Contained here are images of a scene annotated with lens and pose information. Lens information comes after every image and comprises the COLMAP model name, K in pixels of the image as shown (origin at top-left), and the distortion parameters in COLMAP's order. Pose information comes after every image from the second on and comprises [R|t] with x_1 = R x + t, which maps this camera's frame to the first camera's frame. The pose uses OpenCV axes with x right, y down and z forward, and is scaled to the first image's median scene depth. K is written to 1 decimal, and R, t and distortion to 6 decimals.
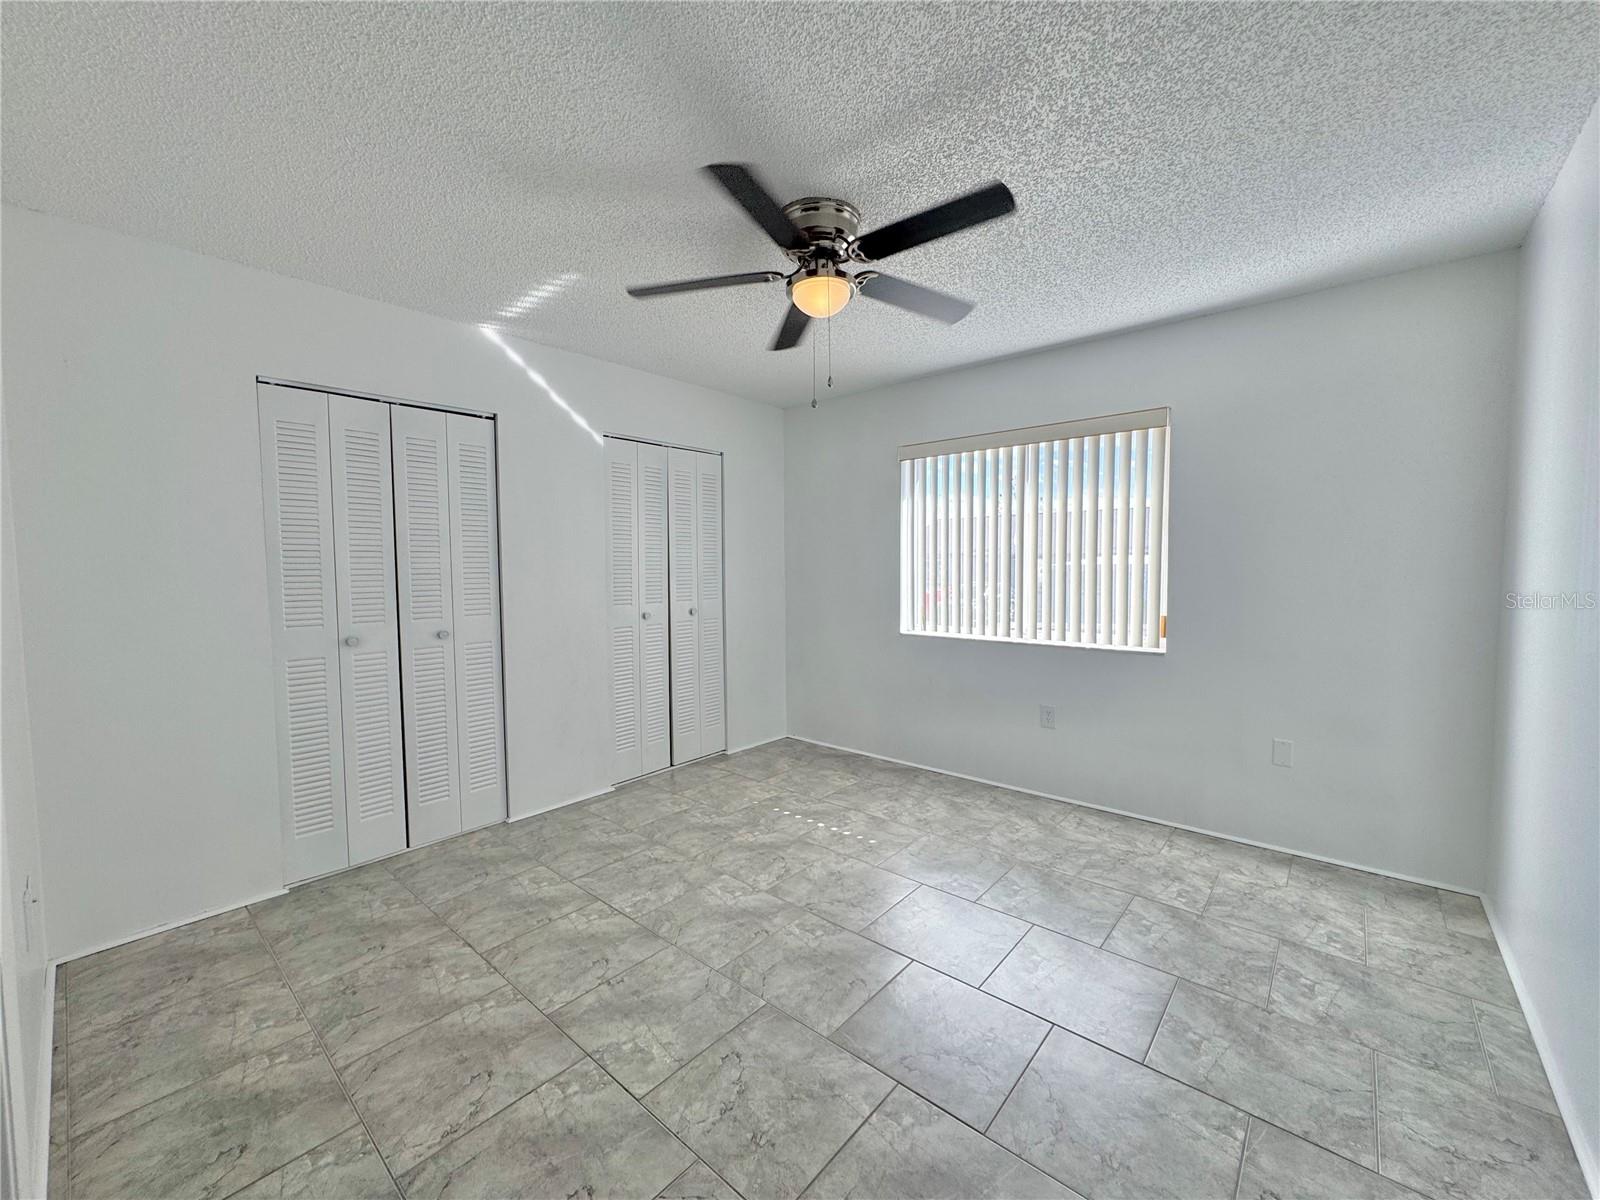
lens RADIAL K [[639.9, 0, 802.5], [0, 639.9, 595.9], [0, 0, 1]] dist [-0.001951, -0.000141]
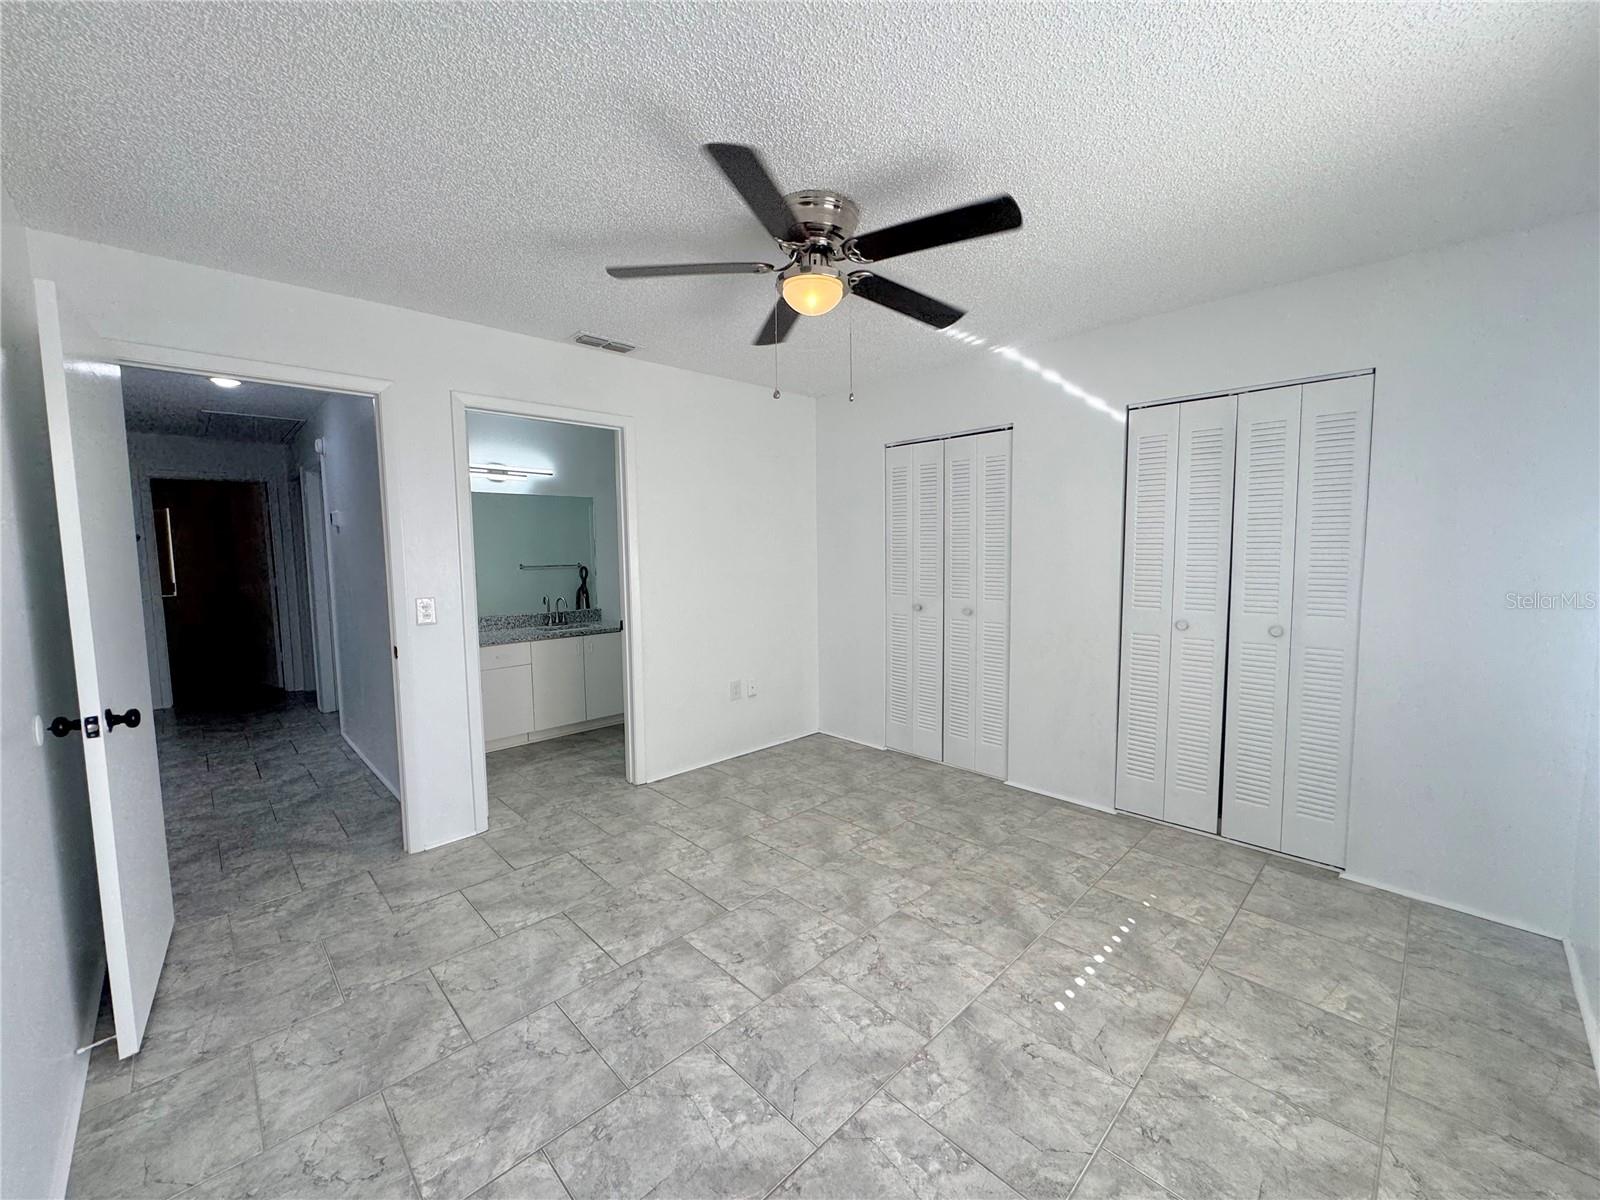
lens RADIAL K [[639.9, 0, 802.5], [0, 639.9, 595.9], [0, 0, 1]] dist [-0.001951, -0.000141]
pose [[-0.088307, 0.085665, -0.992403, 0.725200], [-0.039661, 0.995203, 0.089436, -0.071174], [0.995303, 0.047257, -0.084485, 0.771376]]
